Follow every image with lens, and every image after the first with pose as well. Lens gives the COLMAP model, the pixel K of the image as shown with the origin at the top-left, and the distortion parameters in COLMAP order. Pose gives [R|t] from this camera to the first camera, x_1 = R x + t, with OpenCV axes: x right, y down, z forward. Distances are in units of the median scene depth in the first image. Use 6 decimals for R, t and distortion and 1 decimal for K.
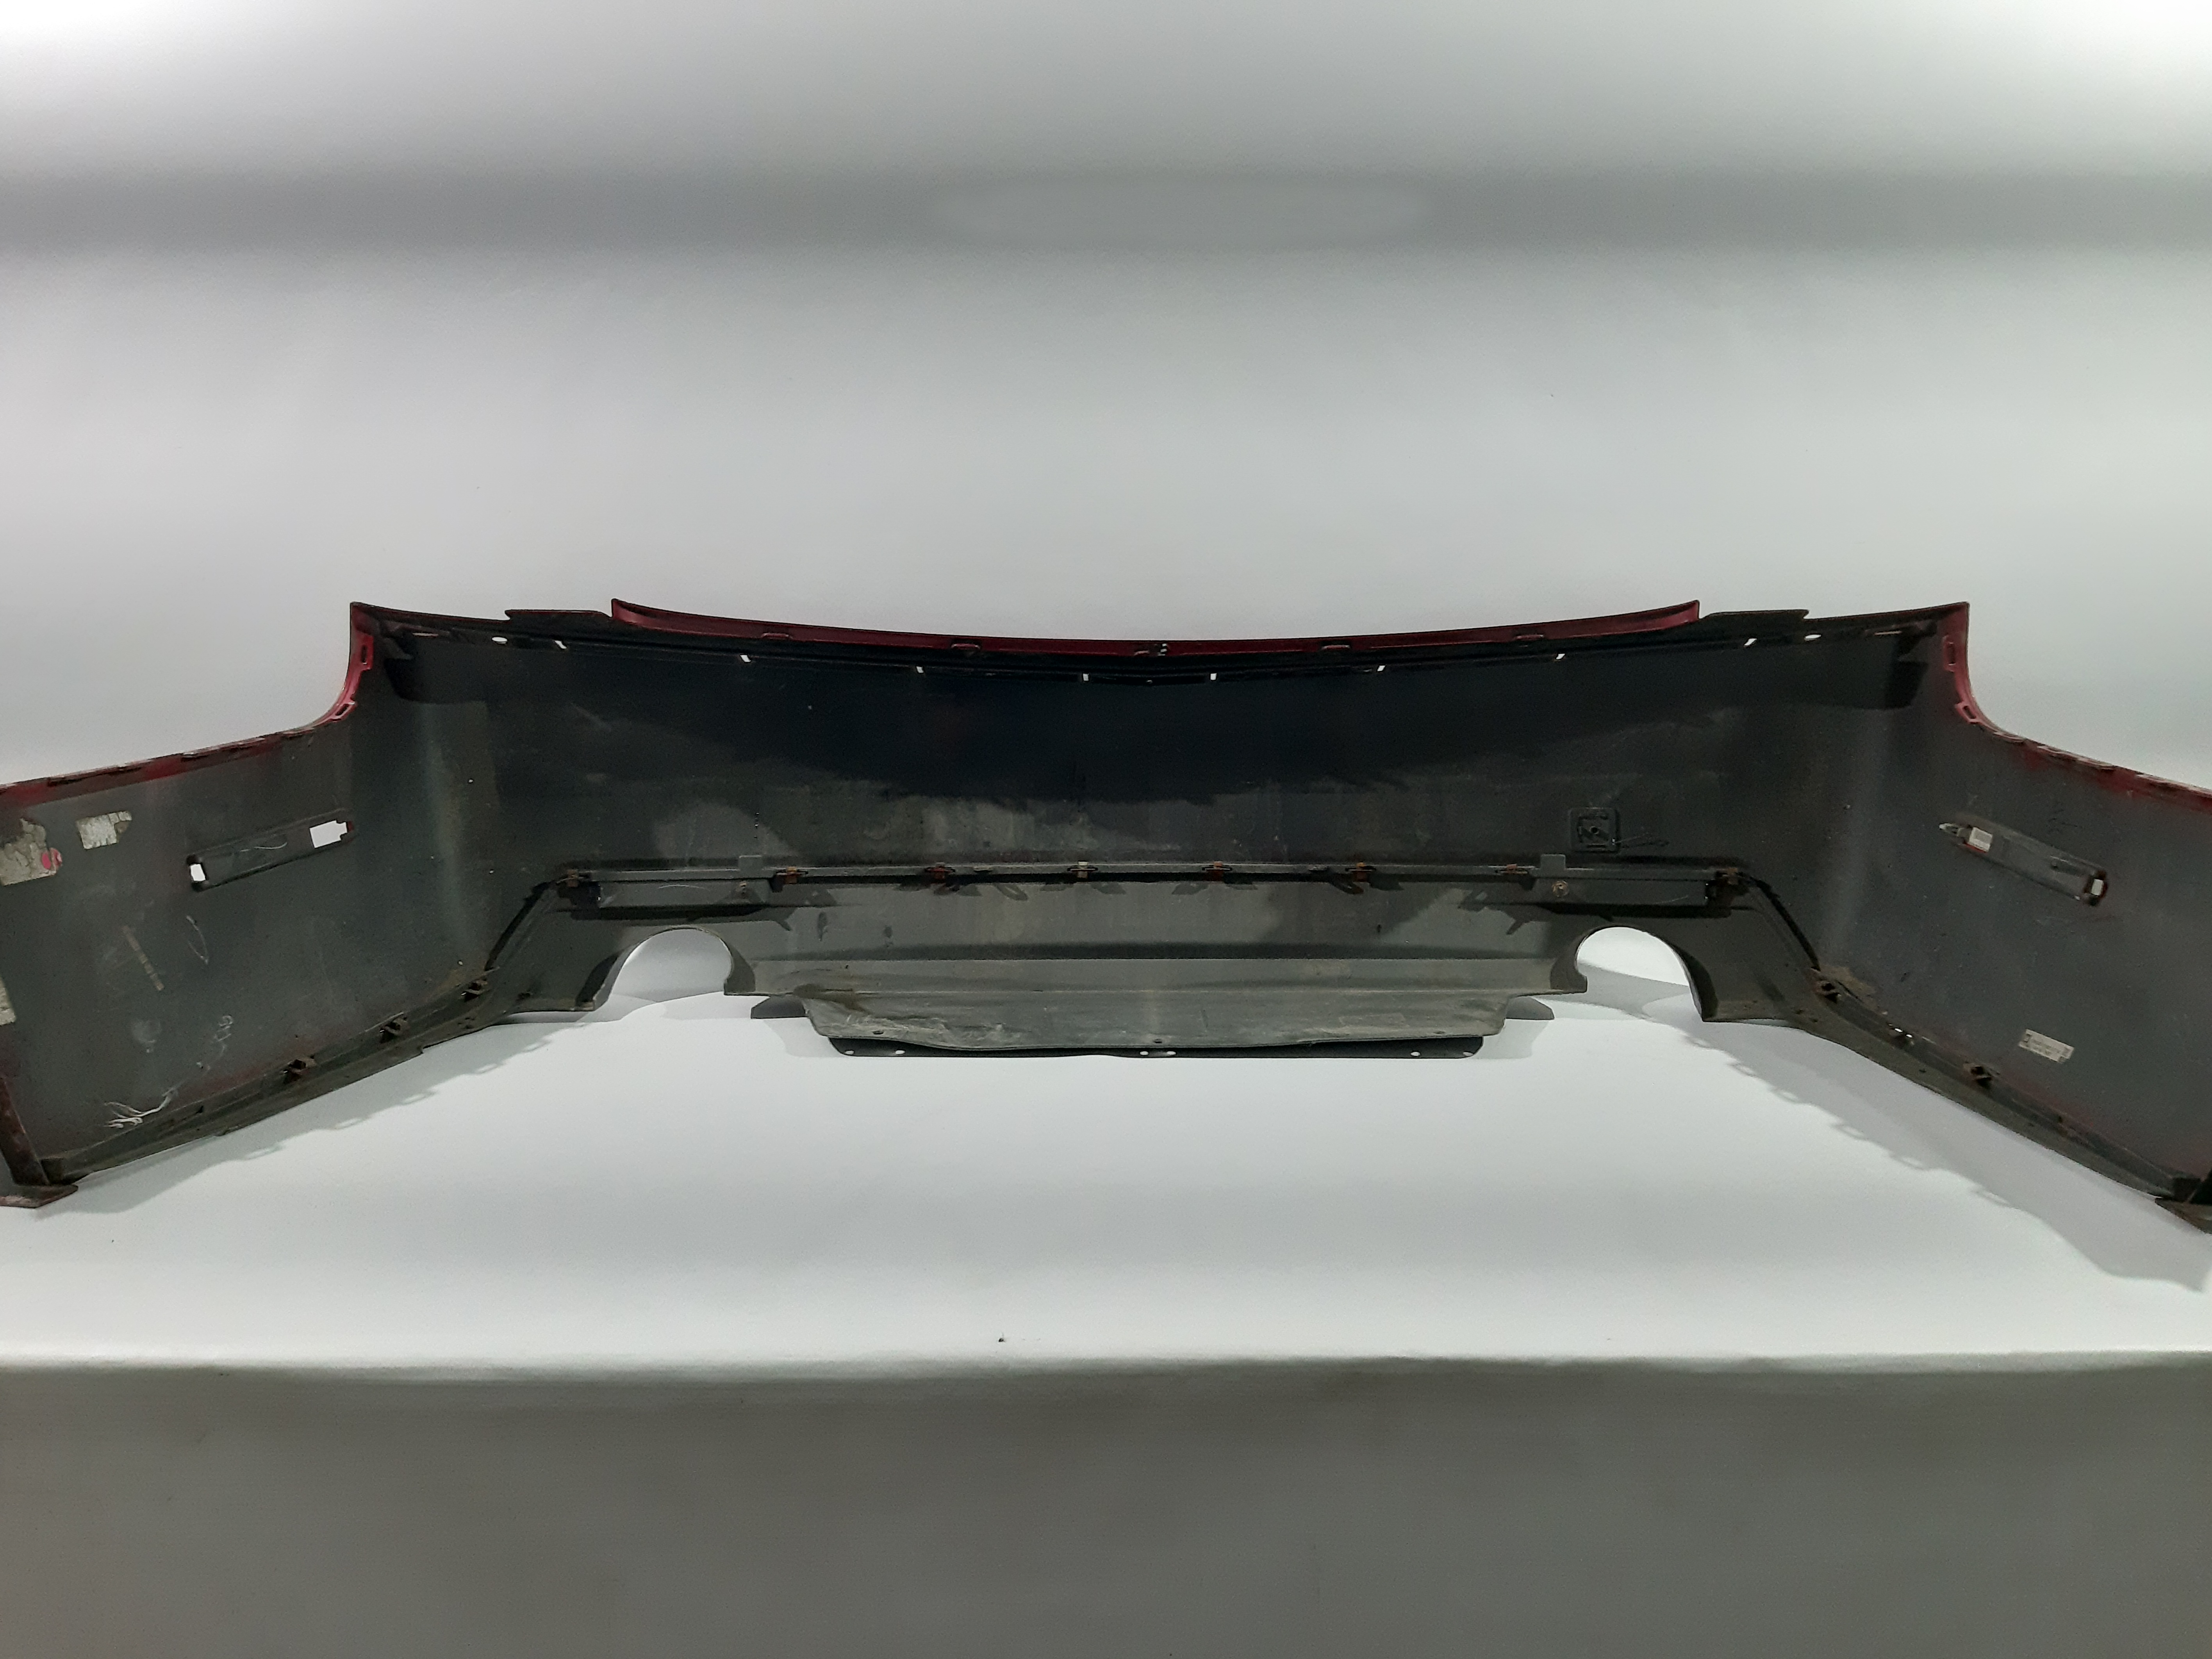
lens RADIAL K [[1747.6, 0, 1106.0], [0, 1747.6, 829.5], [0, 0, 1]] dist [0.098792, -0.194124]
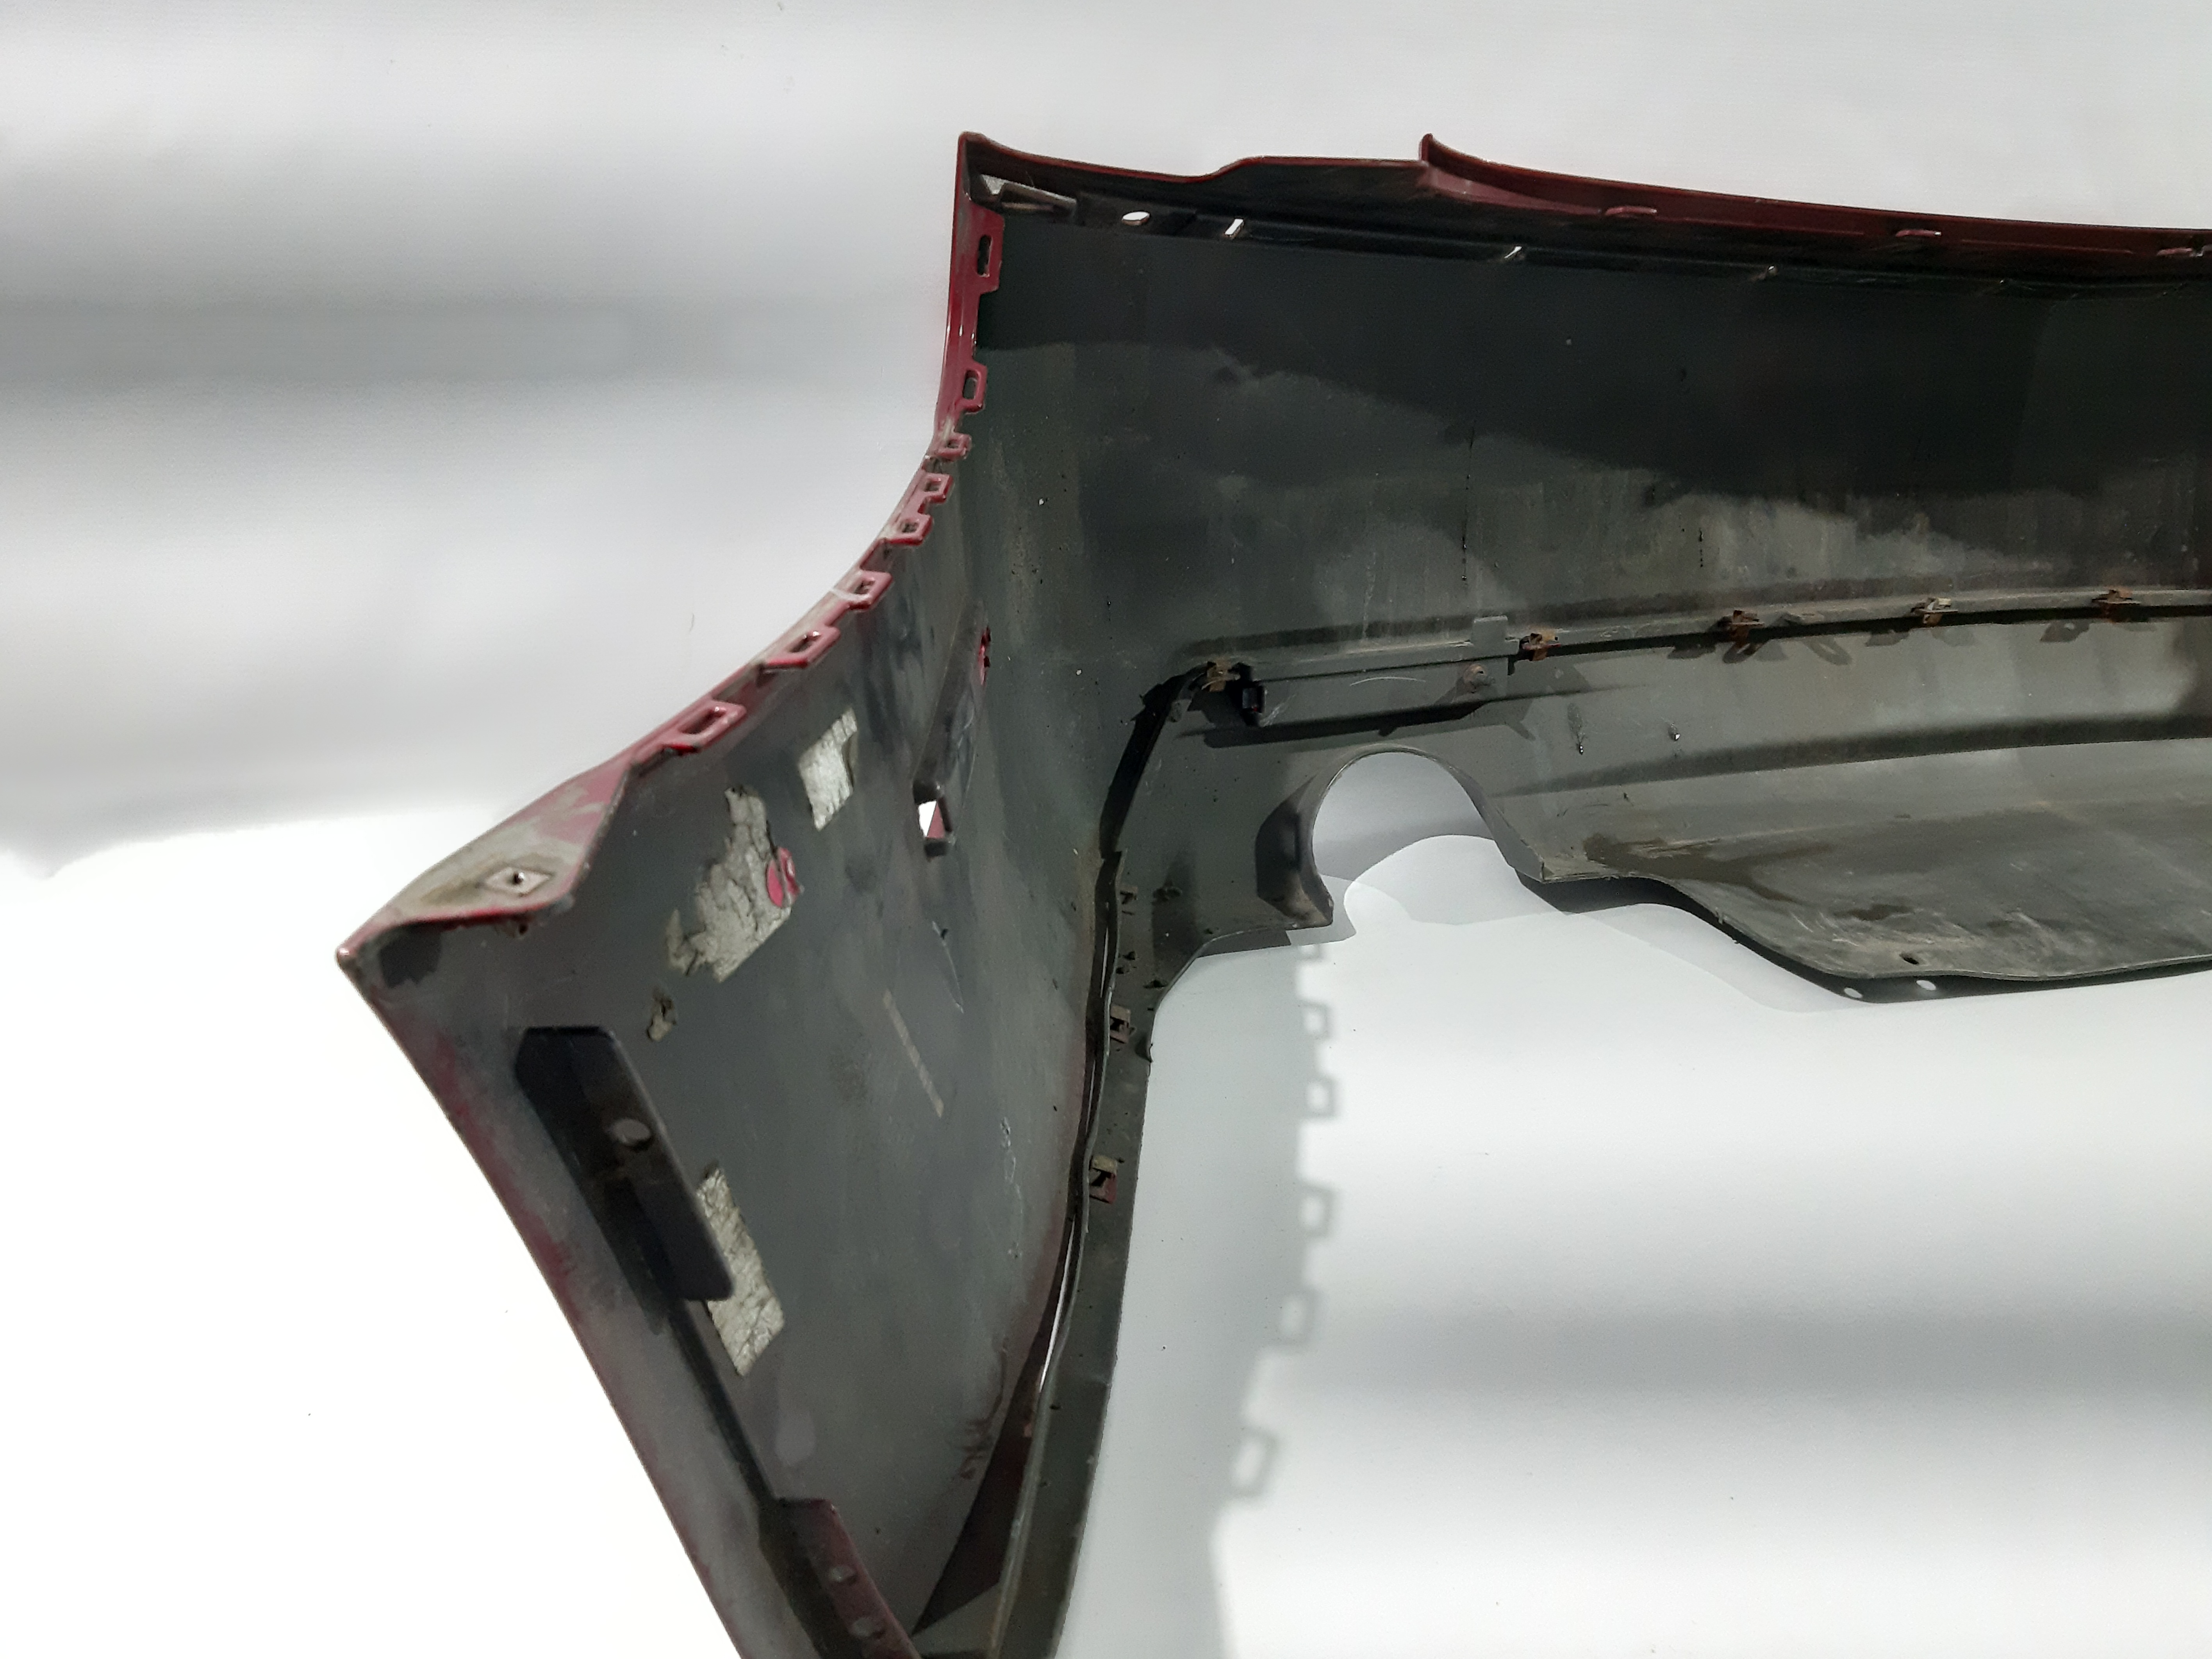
lens RADIAL K [[1747.6, 0, 1106.0], [0, 1747.6, 829.5], [0, 0, 1]] dist [0.098792, -0.194124]
pose [[0.972691, -0.063834, 0.223155, -0.446739], [0.004404, 0.966341, 0.257229, -0.064863], [-0.232063, -0.249221, 0.940232, 0.463958]]
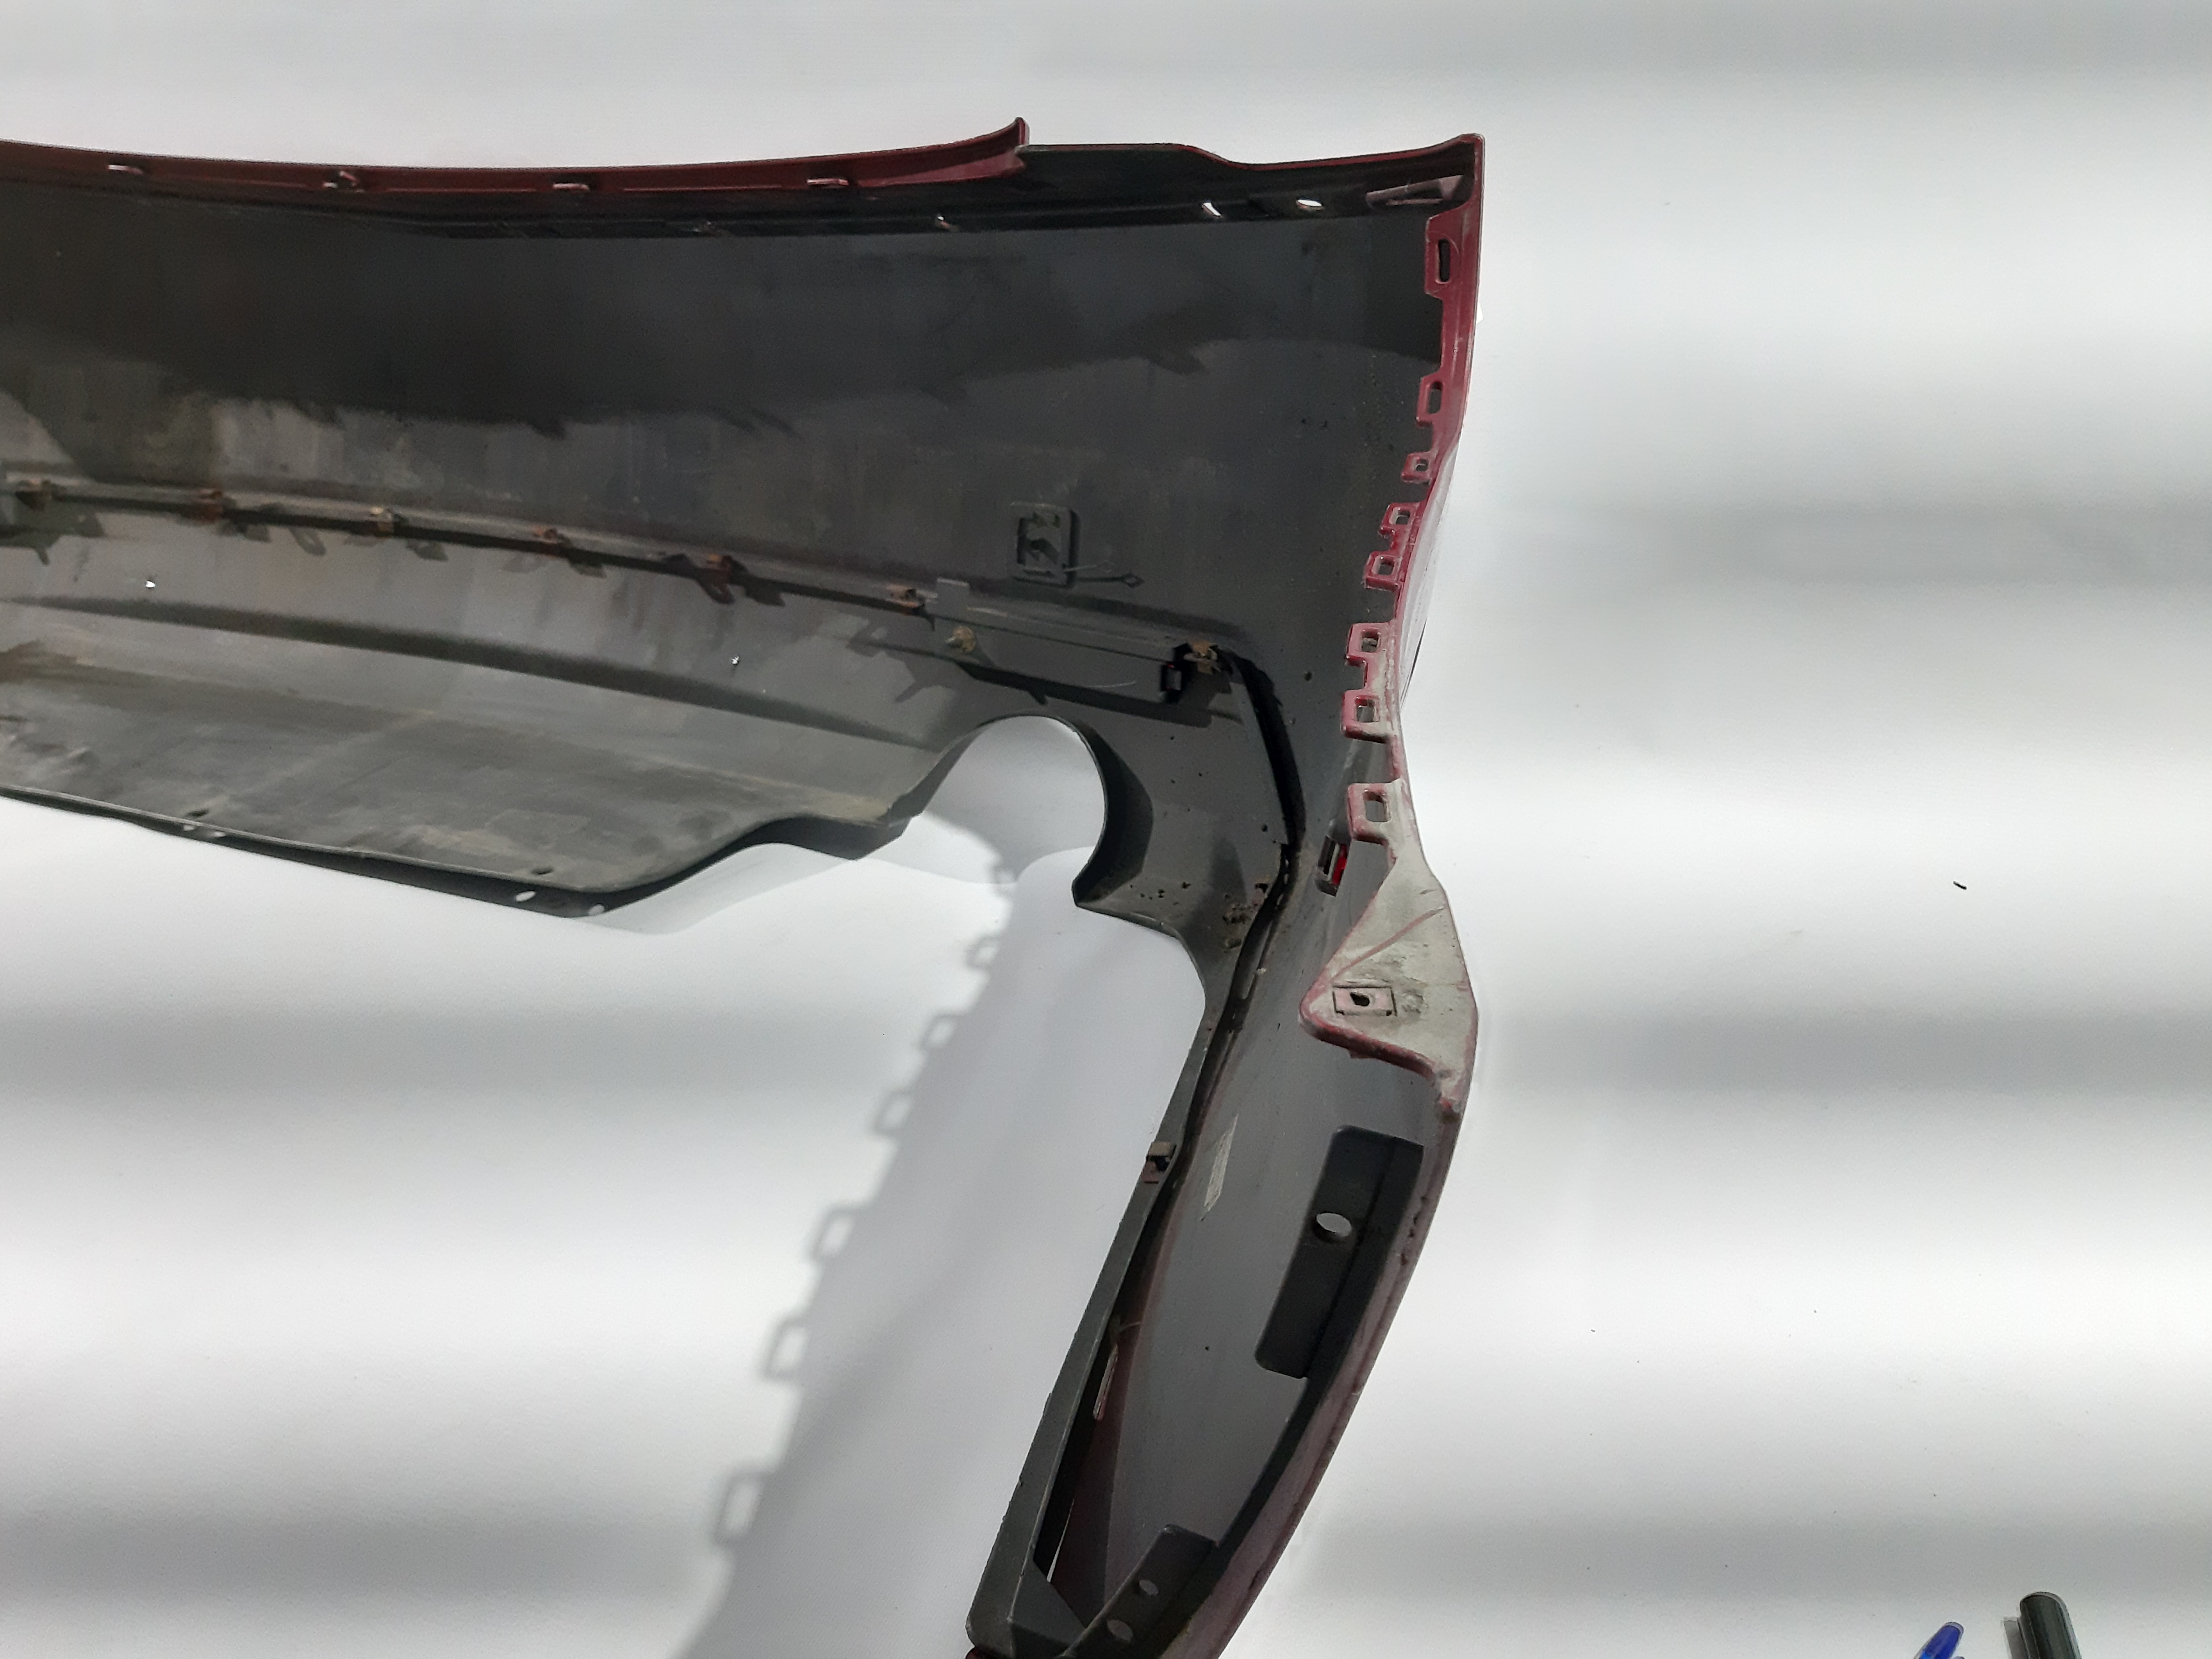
lens RADIAL K [[1747.6, 0, 1106.0], [0, 1747.6, 829.5], [0, 0, 1]] dist [0.098792, -0.194124]
pose [[0.921042, 0.162860, -0.353777, 0.513293], [-0.067301, 0.961260, 0.267300, -0.064586], [0.383604, -0.222385, 0.896322, 0.467250]]
